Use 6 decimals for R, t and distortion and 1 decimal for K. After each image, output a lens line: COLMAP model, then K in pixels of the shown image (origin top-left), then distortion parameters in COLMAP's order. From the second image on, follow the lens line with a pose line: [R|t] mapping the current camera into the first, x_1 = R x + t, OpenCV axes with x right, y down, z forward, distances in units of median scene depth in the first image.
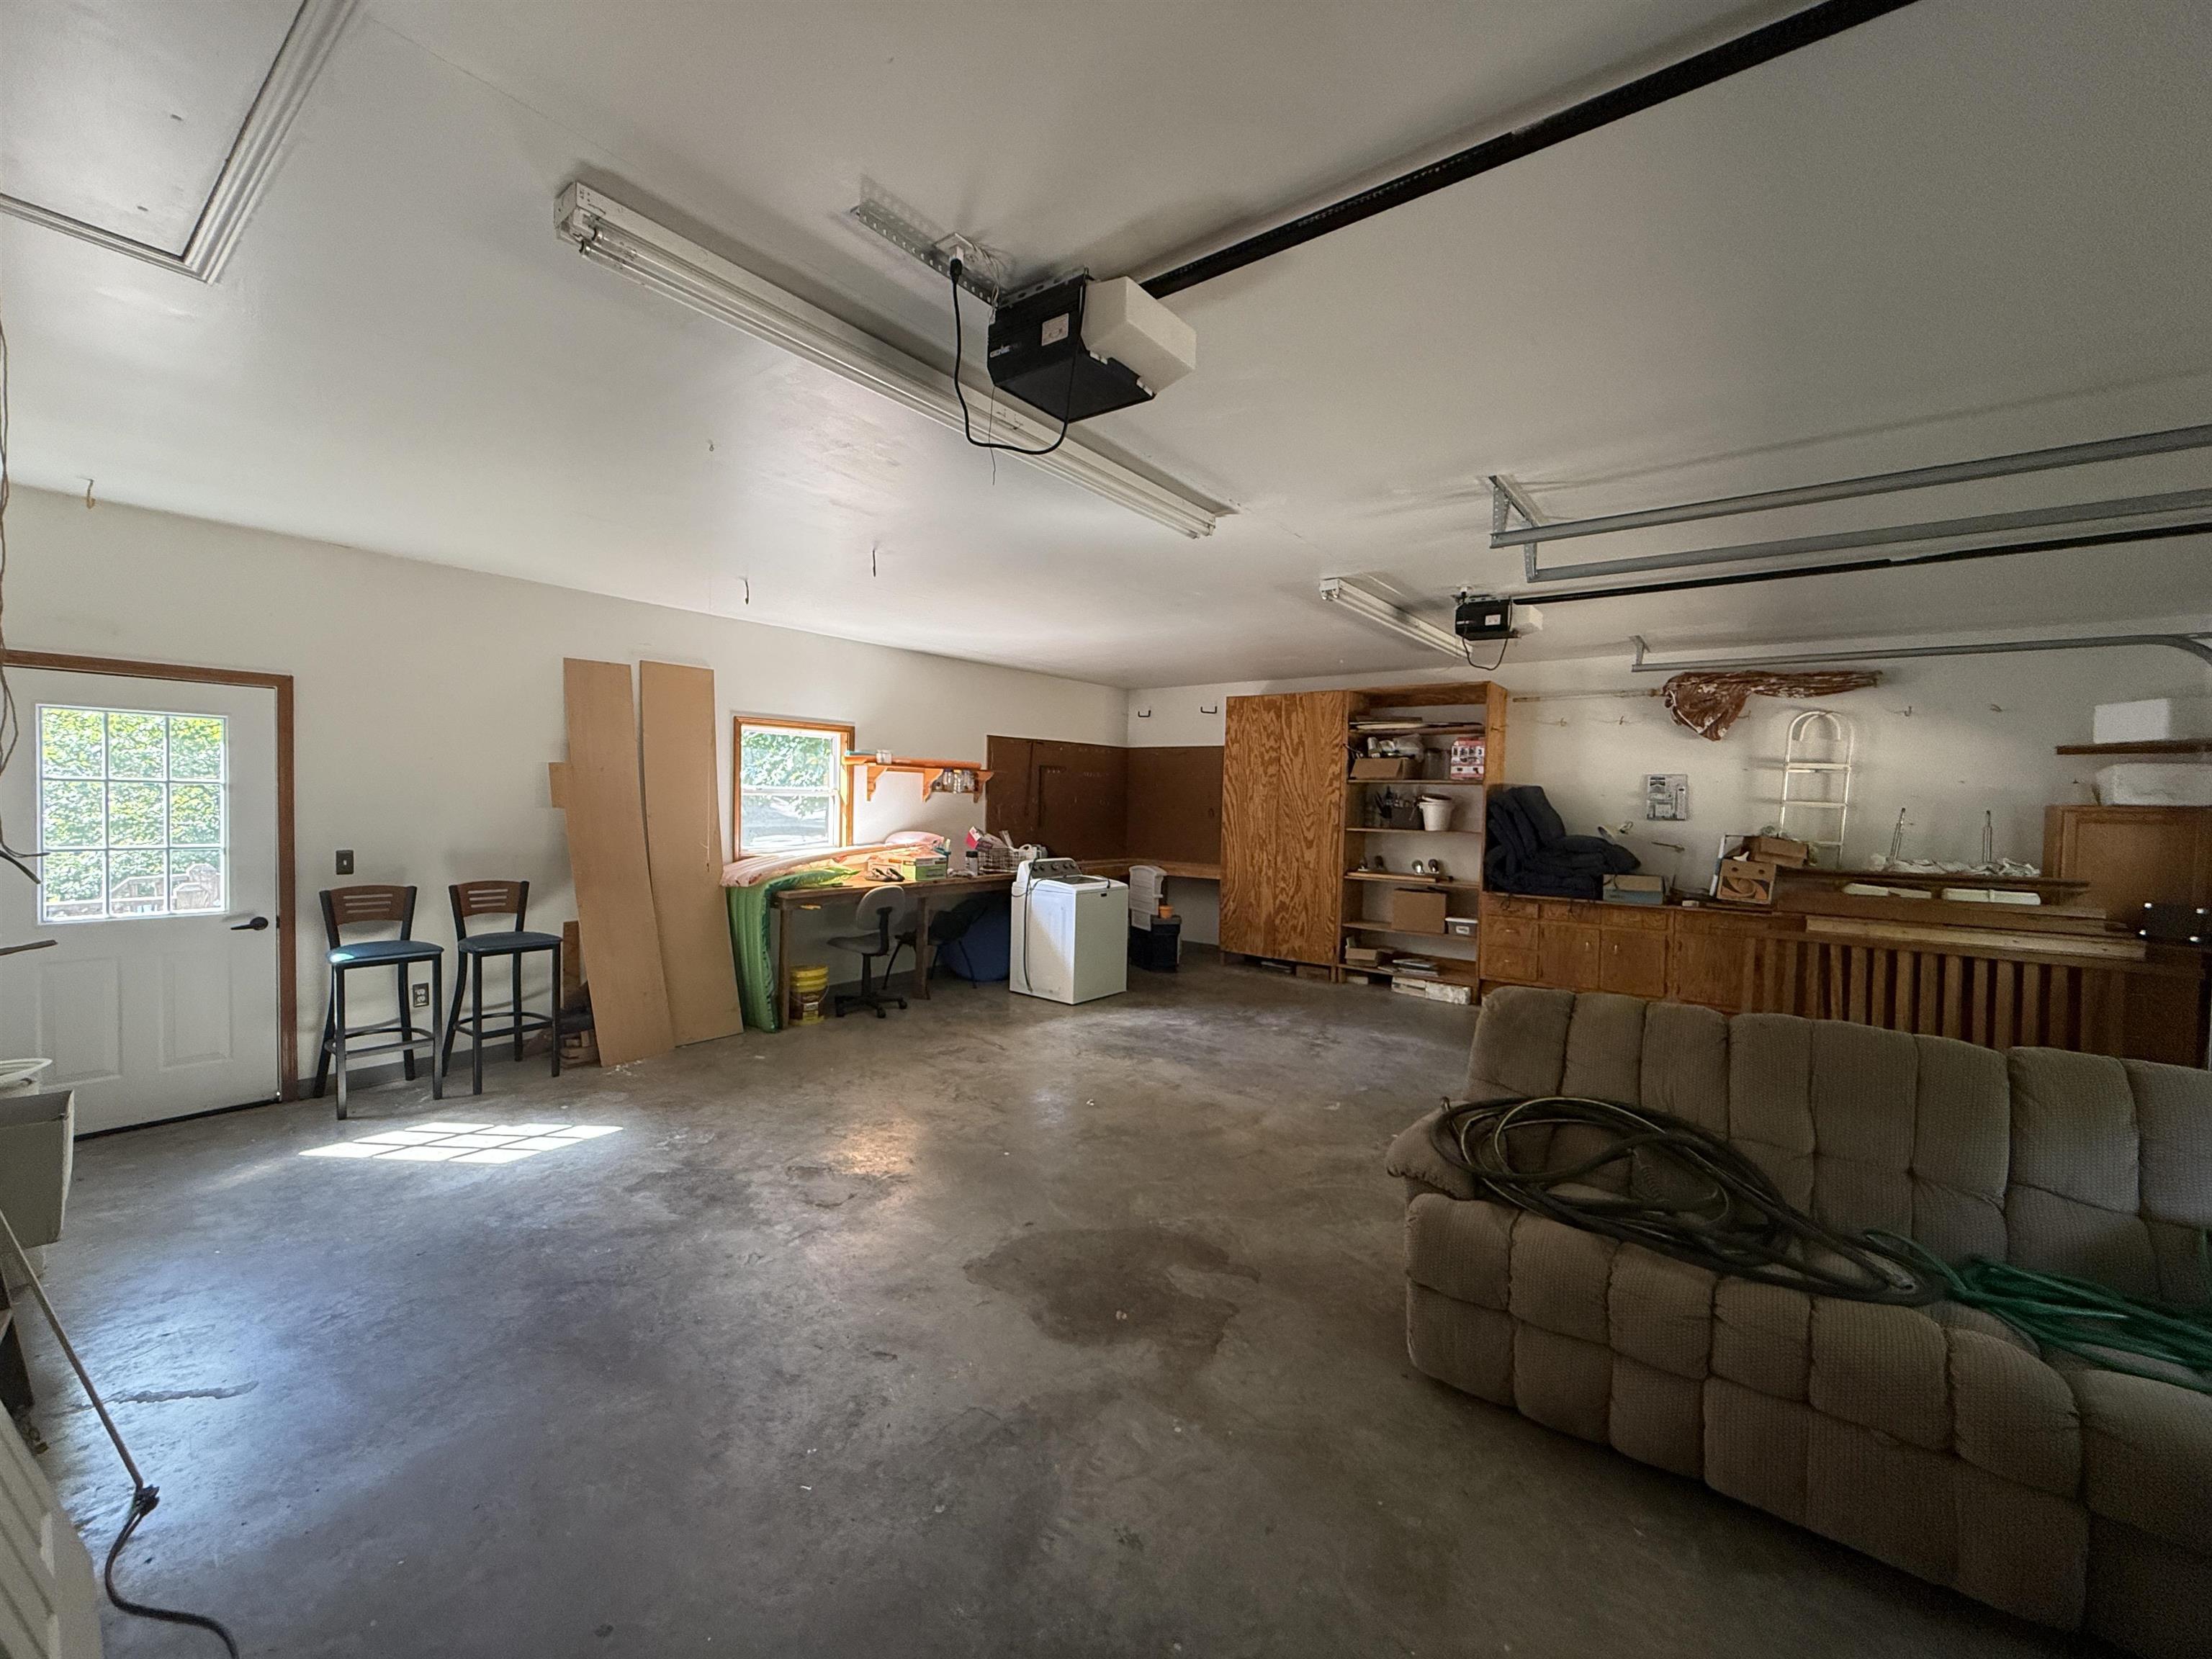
lens RADIAL K [[882.8, 0, 1098.3], [0, 882.8, 823.7], [0, 0, 1]] dist [0.000310, -0.000588]
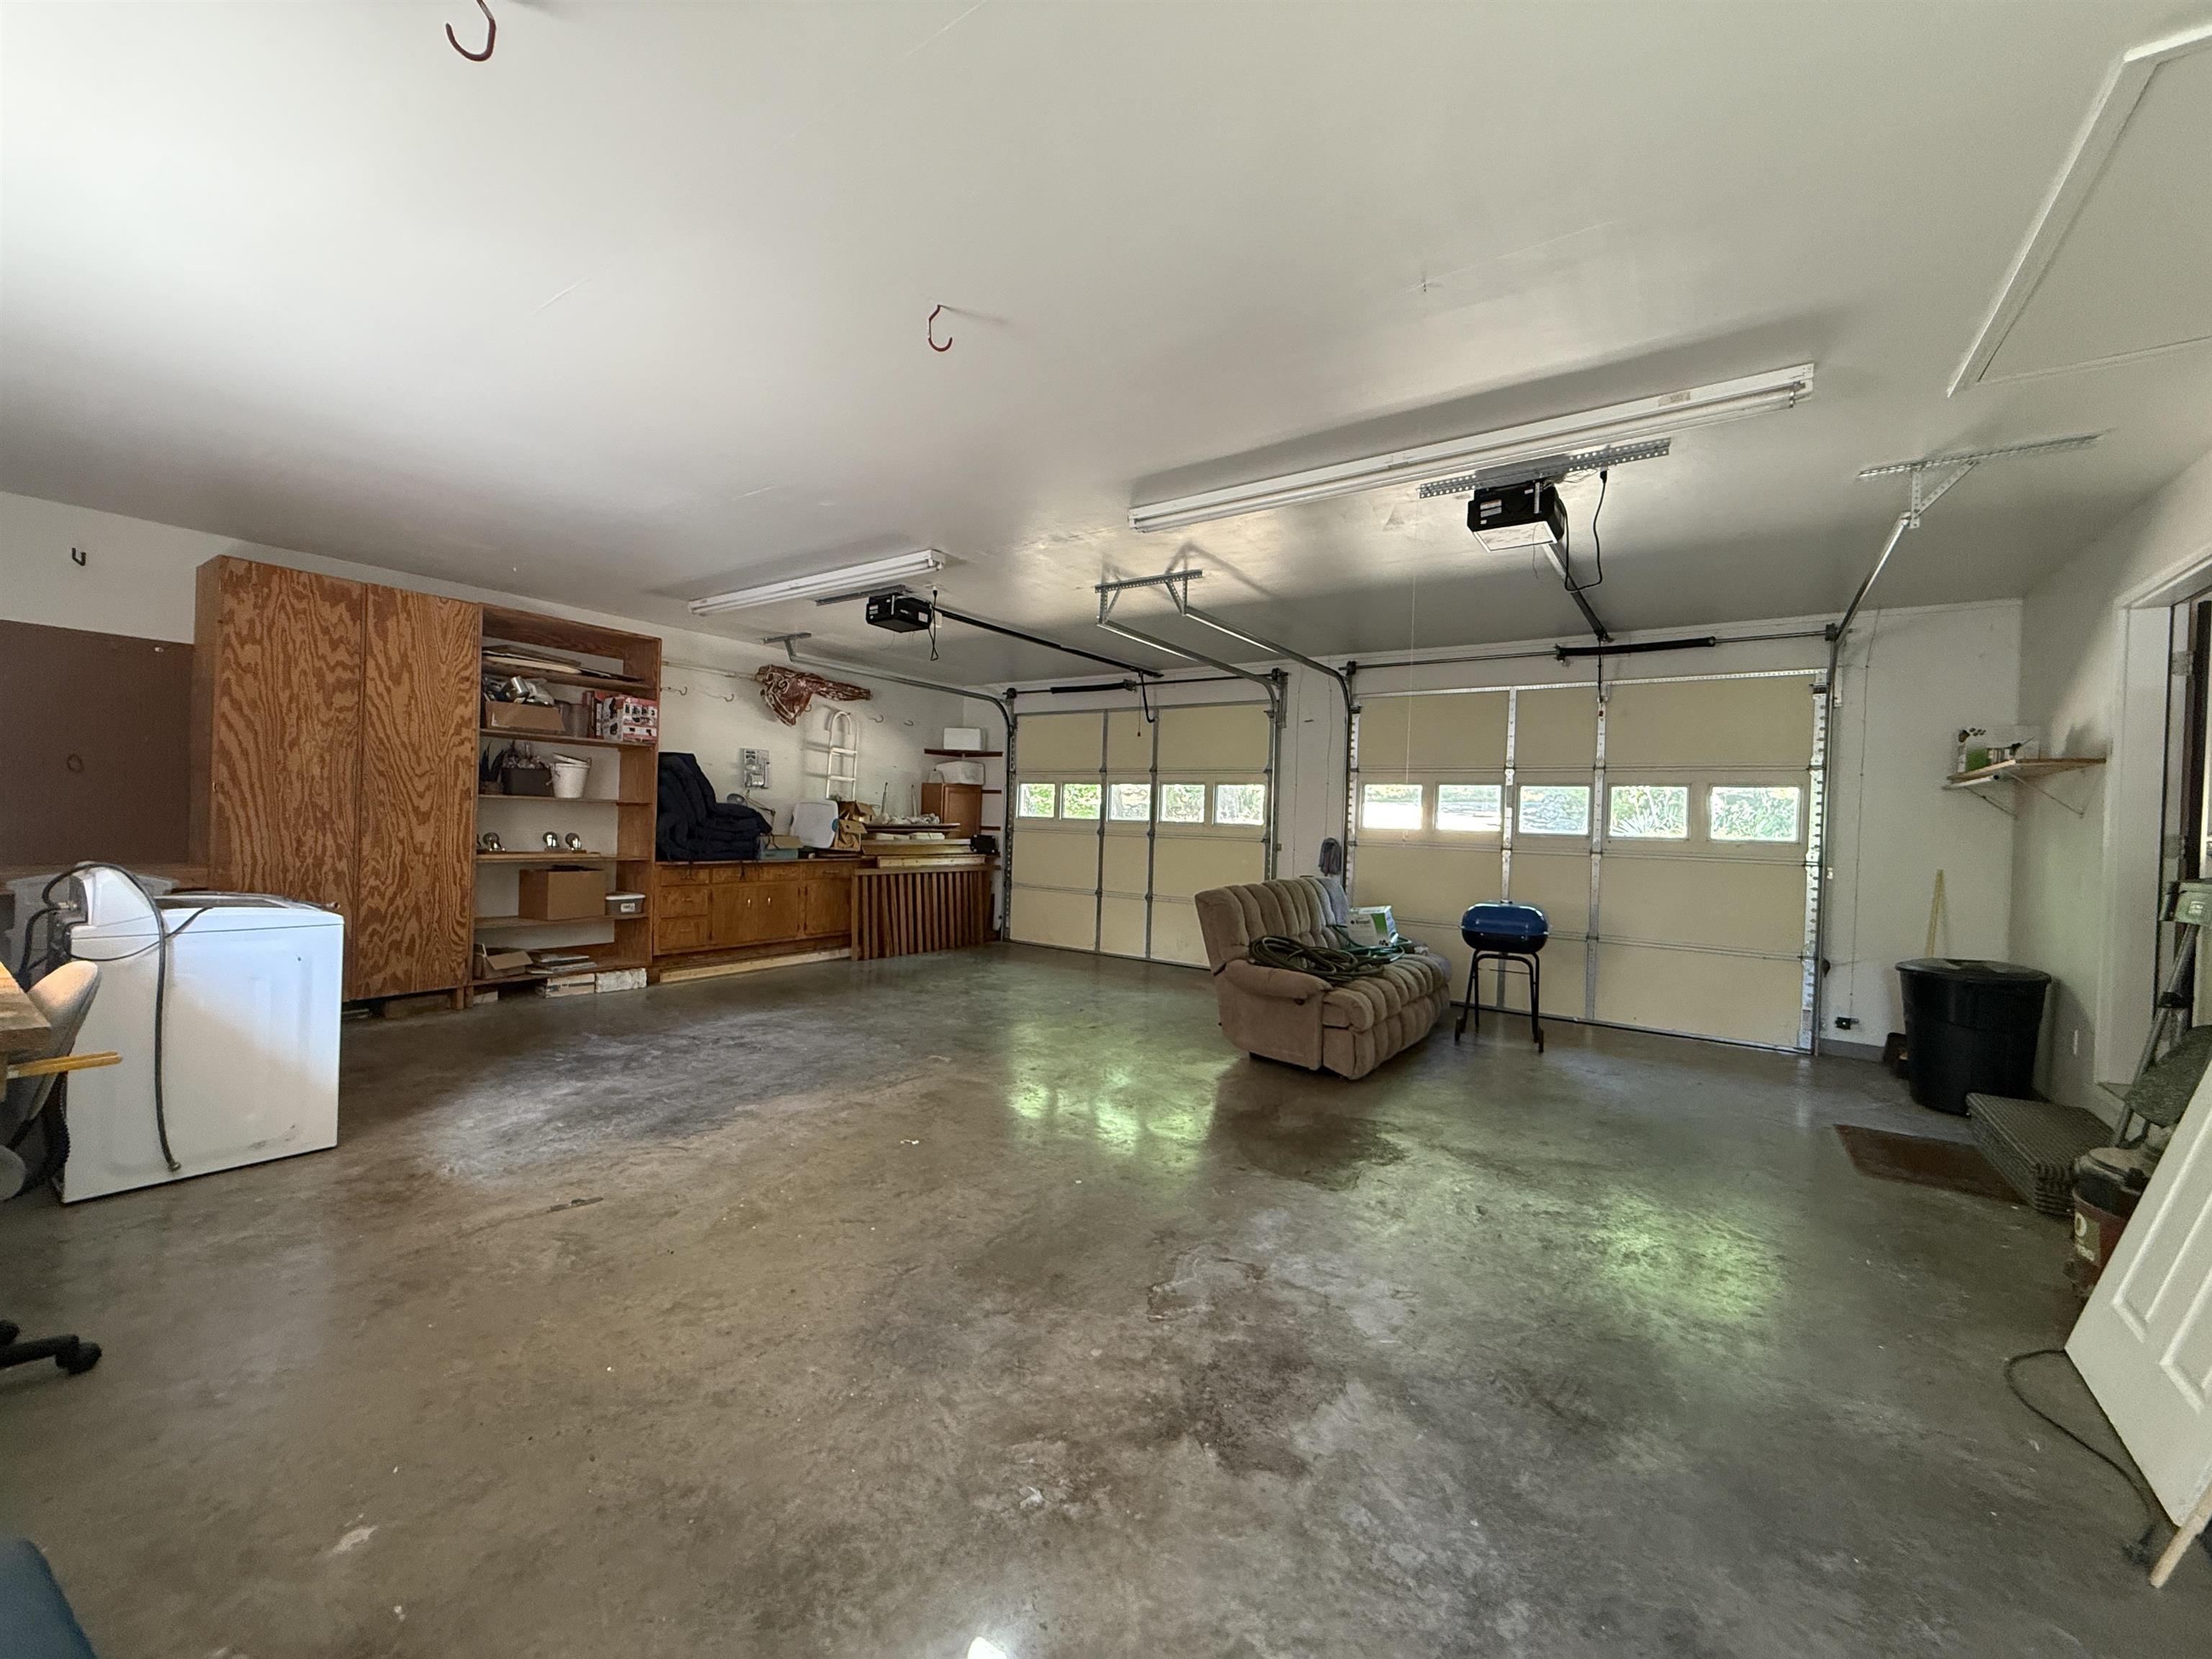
lens RADIAL K [[882.8, 0, 1098.9], [0, 882.8, 829.0], [0, 0, 1]] dist [0.000310, -0.000588]
pose [[-0.042138, -0.034959, 0.998500, -0.539263], [-0.006494, 0.999376, 0.034716, 0.005727], [-0.999091, -0.005021, -0.042338, 0.591523]]
